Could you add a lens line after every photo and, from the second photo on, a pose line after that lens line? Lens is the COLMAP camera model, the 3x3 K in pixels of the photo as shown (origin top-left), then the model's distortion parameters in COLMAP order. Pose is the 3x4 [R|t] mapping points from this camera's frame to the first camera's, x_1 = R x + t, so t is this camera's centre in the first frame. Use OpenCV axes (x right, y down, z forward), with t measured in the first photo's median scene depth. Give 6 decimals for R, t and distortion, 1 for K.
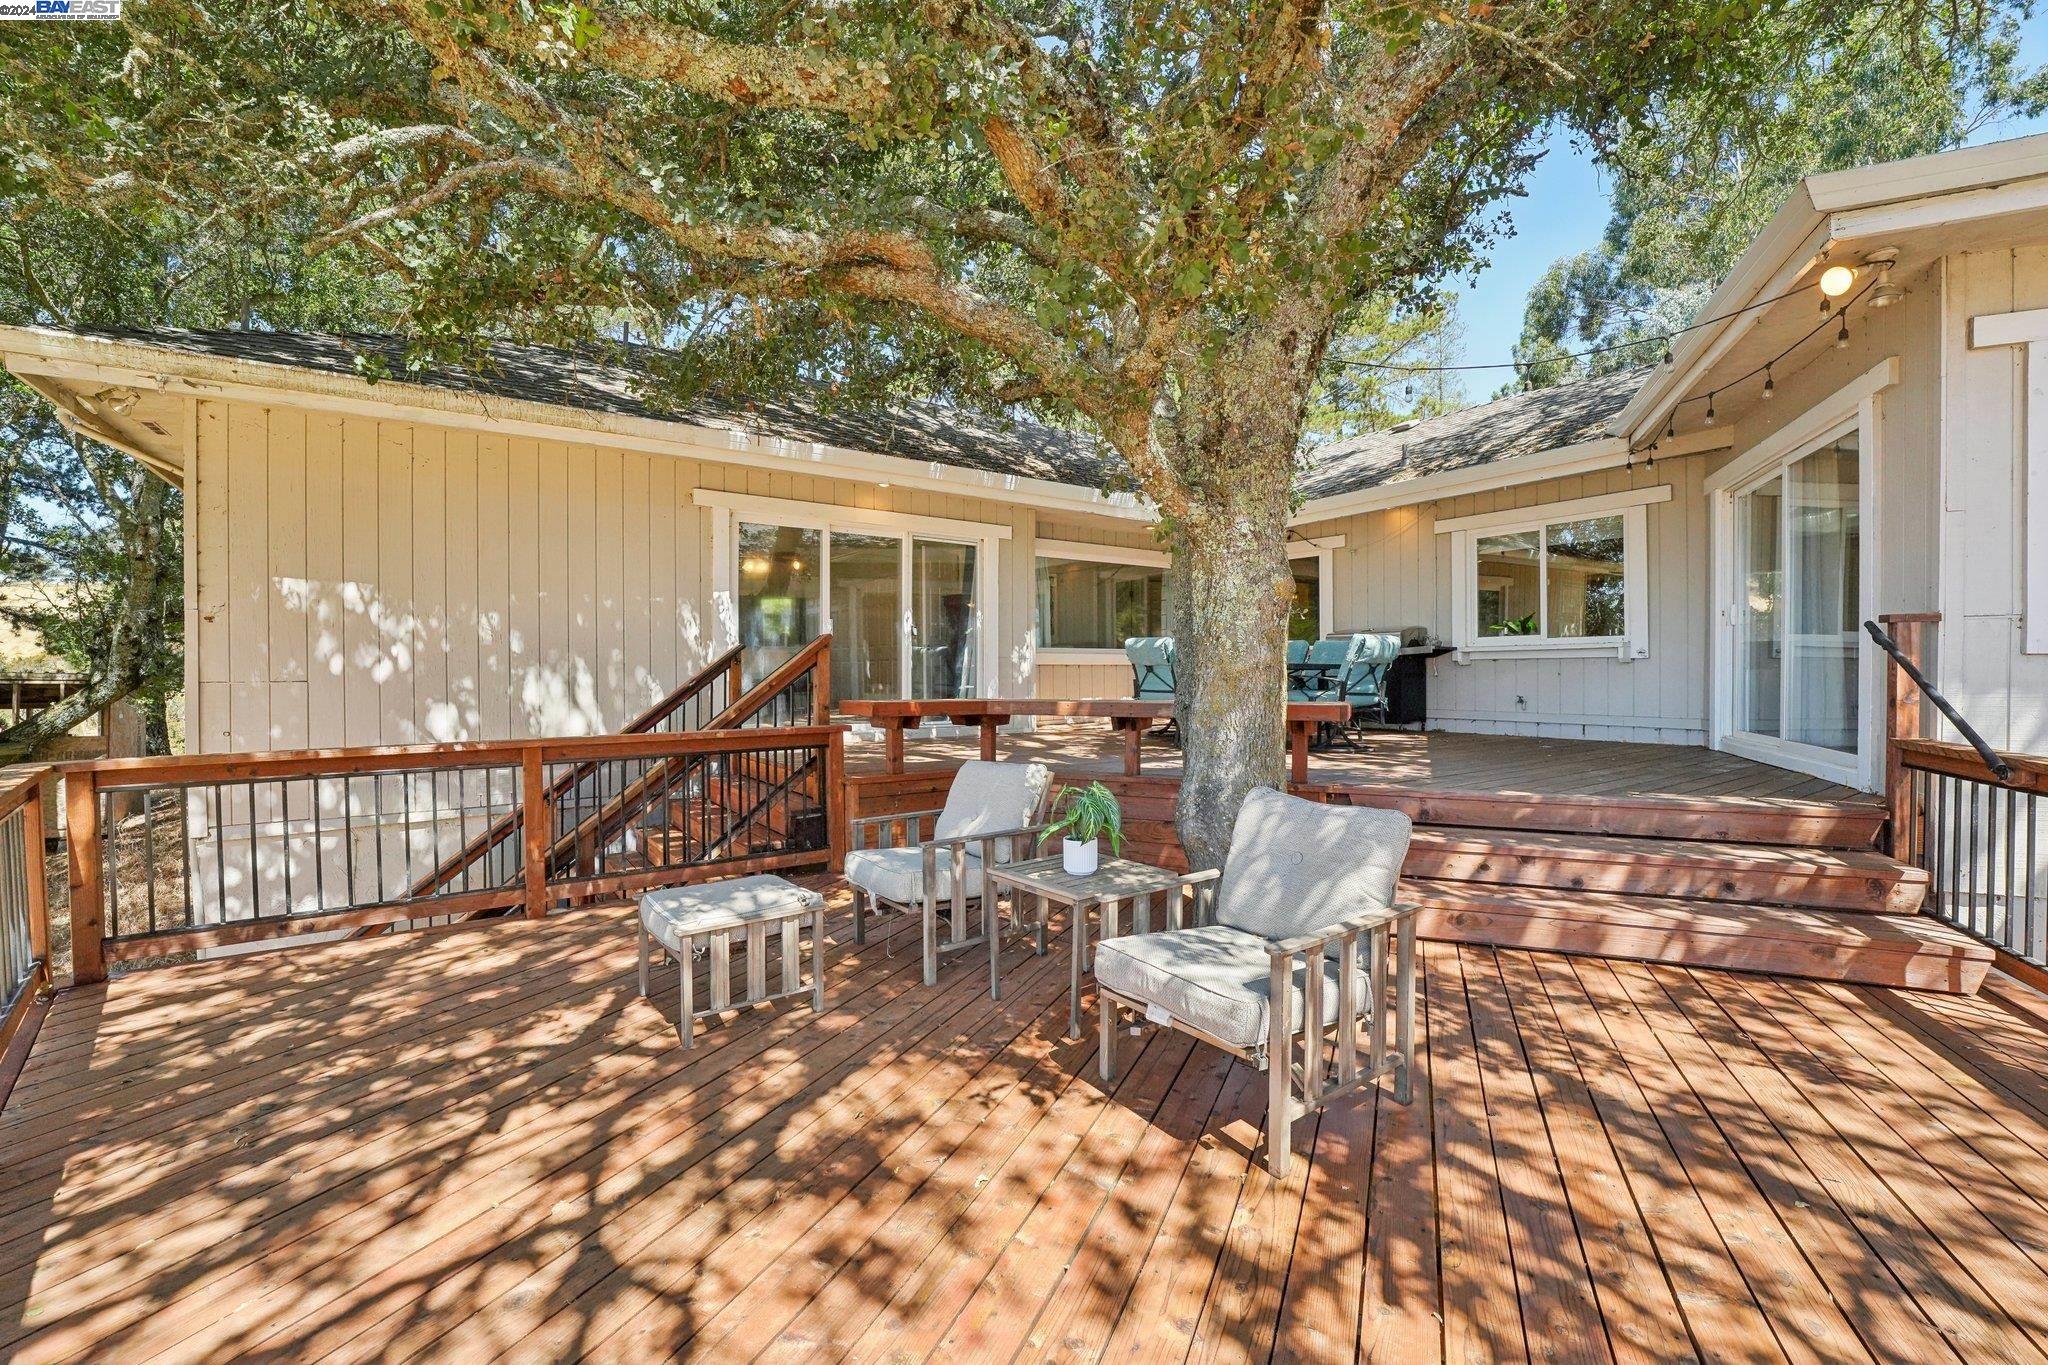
lens RADIAL K [[826.3, 0, 1014.5], [0, 826.3, 683.4], [0, 0, 1]] dist [-0.011721, 0.000905]
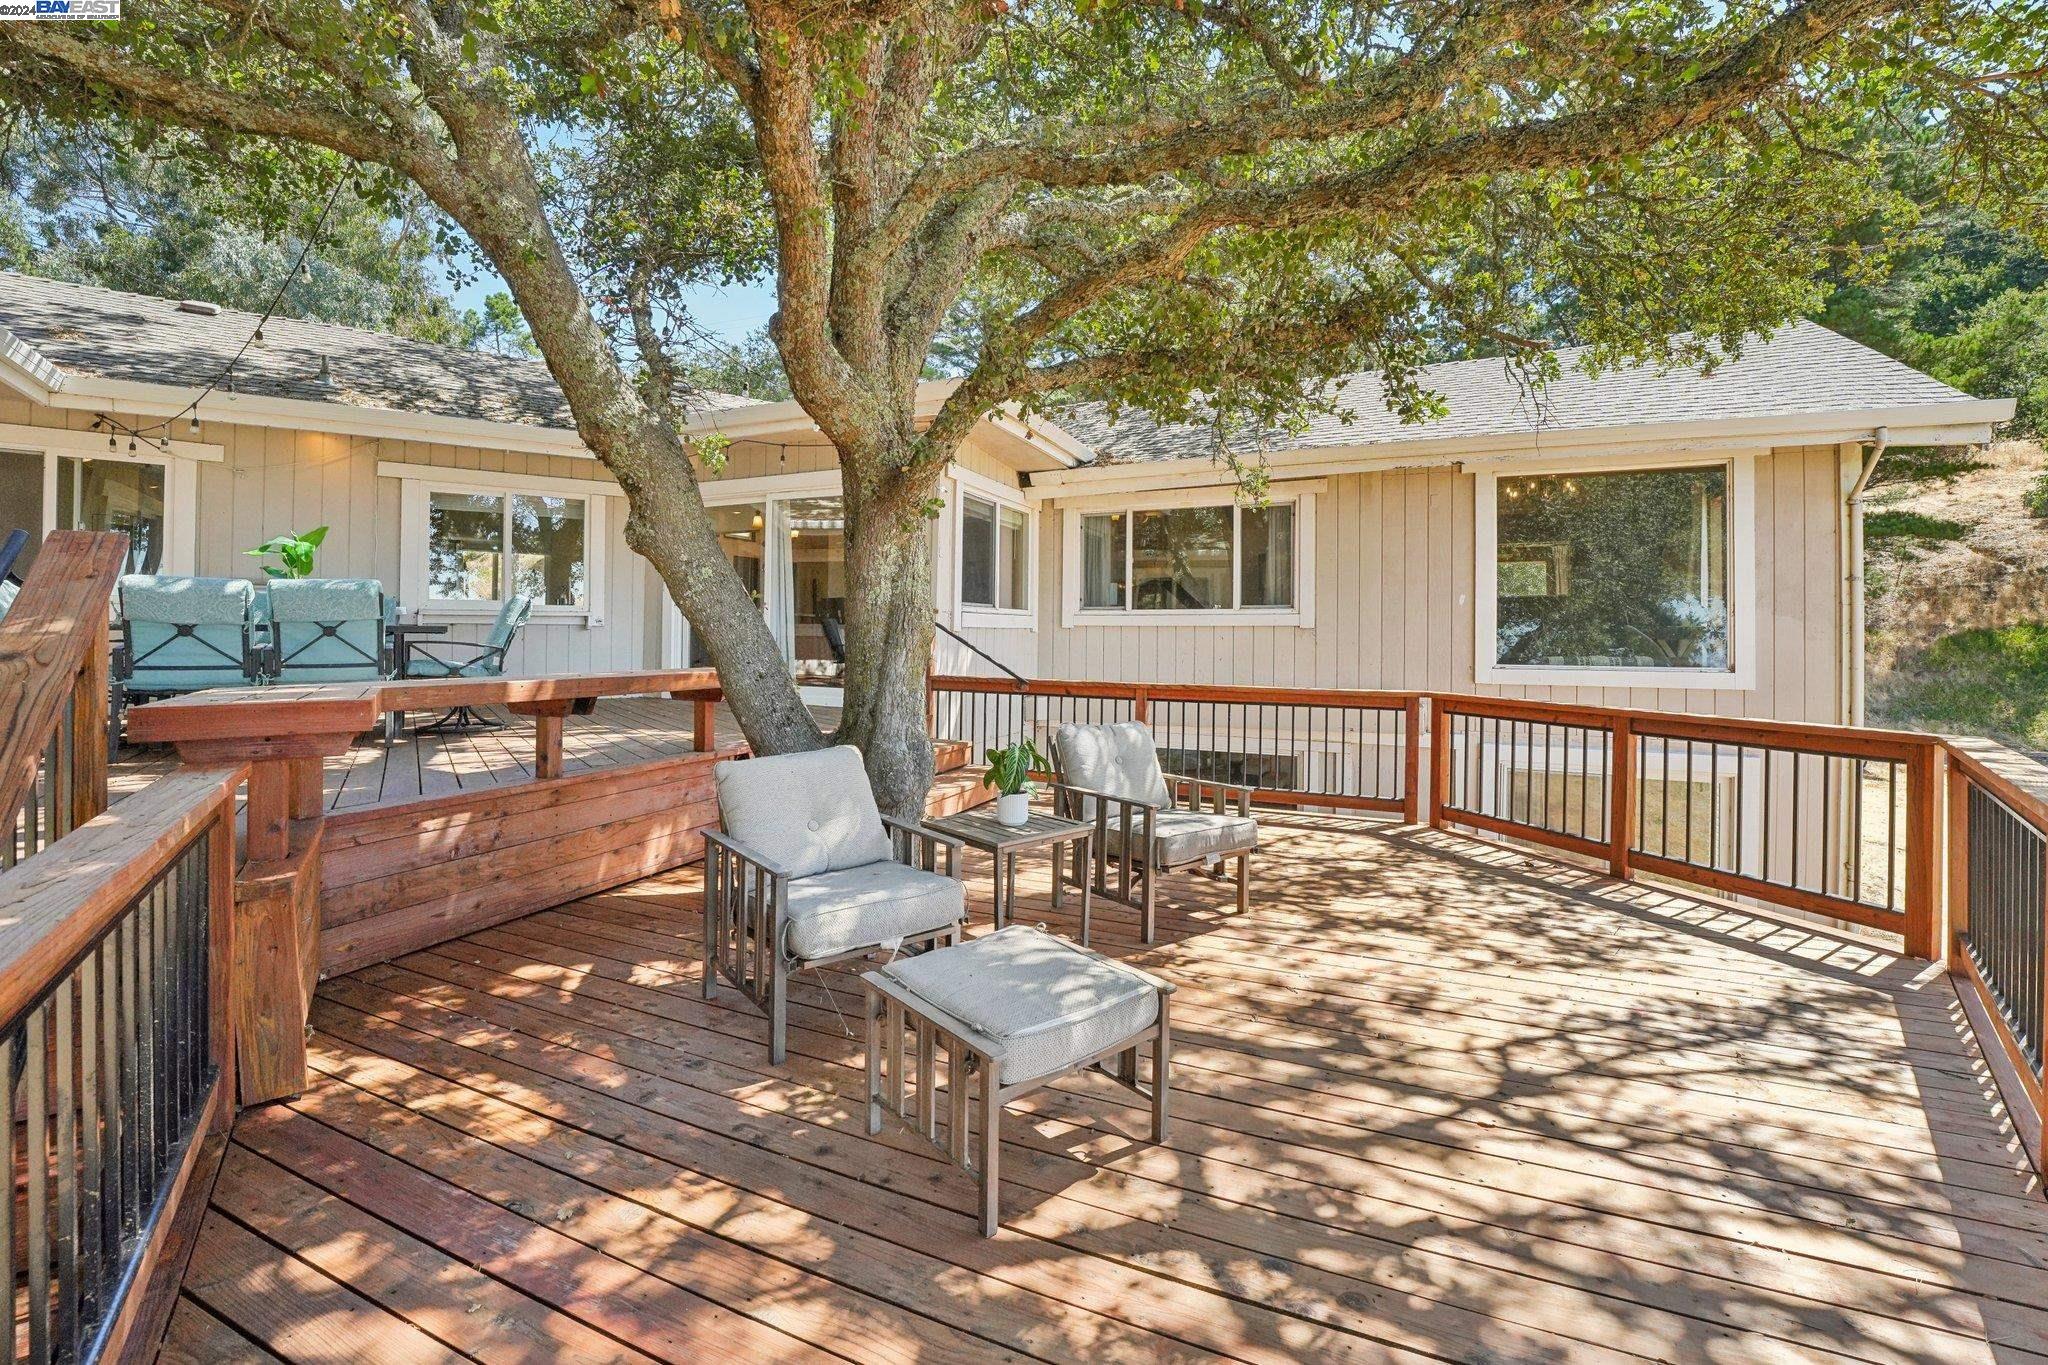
lens RADIAL K [[826.3, 0, 1002.7], [0, 826.3, 649.1], [0, 0, 1]] dist [-0.011721, 0.000905]
pose [[-0.008517, -0.007019, 0.999939, -1.533556], [0.001691, 0.999974, 0.007034, -0.019287], [-0.999962, 0.001751, -0.008505, 1.534720]]
